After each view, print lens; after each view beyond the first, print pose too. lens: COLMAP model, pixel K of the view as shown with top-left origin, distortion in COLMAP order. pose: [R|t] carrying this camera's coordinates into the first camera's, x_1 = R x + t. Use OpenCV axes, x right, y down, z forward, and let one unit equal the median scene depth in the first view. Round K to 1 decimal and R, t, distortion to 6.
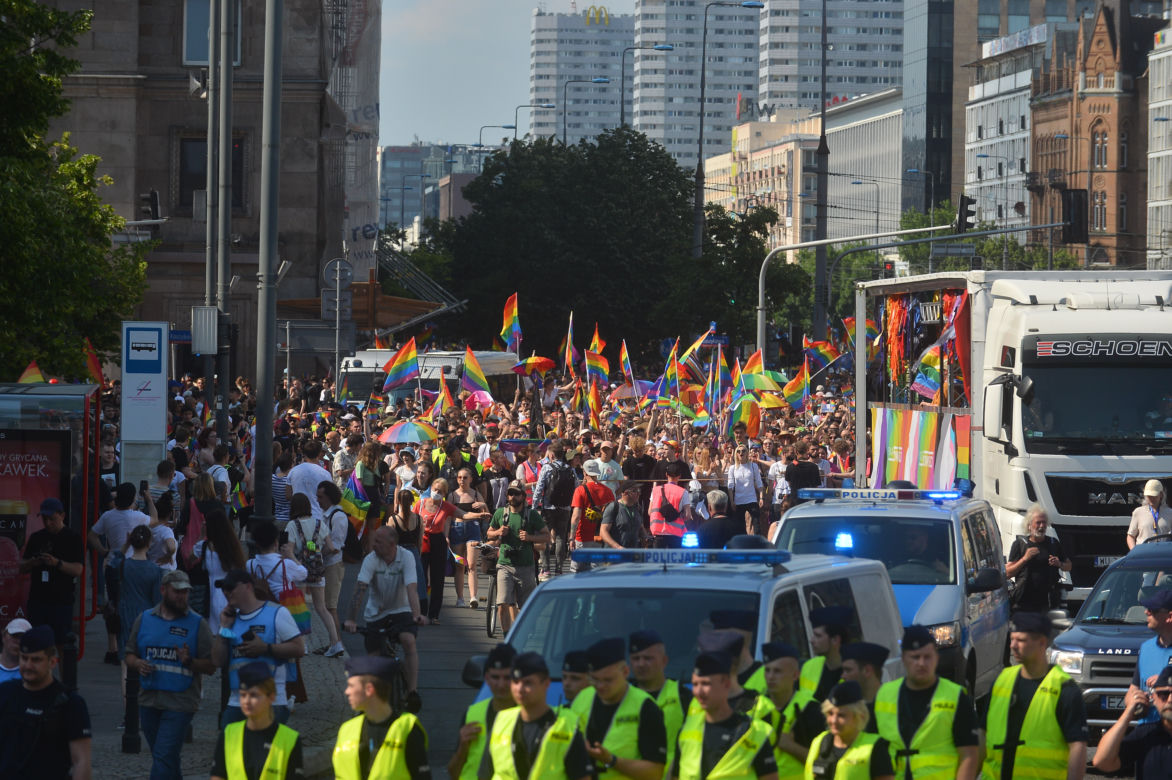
lens RADIAL K [[7051.9, 0, 587.0], [0, 7051.9, 390.9], [0, 0, 1]] dist [-0.193988, 0.000000]
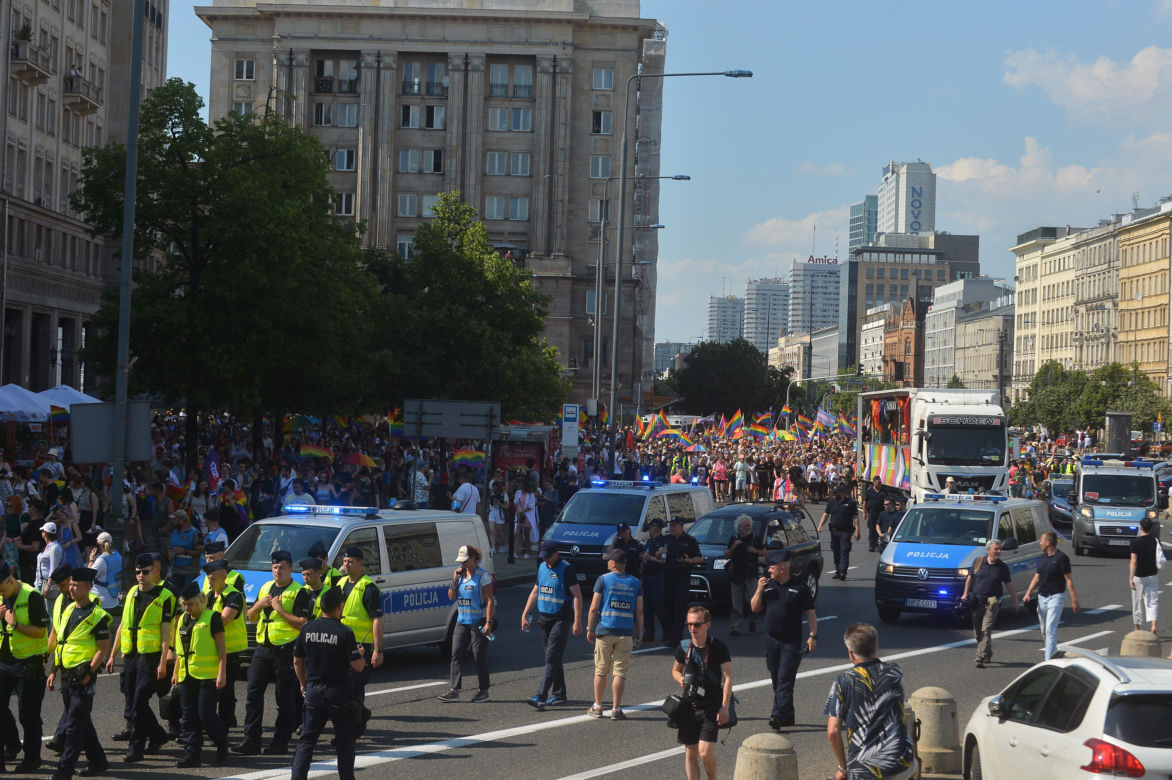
lens RADIAL K [[7051.9, 0, 585.8], [0, 7051.9, 390.7], [0, 0, 1]] dist [-0.193988, 0.000000]
pose [[0.998359, 0.014333, -0.055450, 0.101017], [-0.015127, 0.999789, -0.013930, 0.024548], [0.055239, 0.014746, 0.998364, -1.843465]]
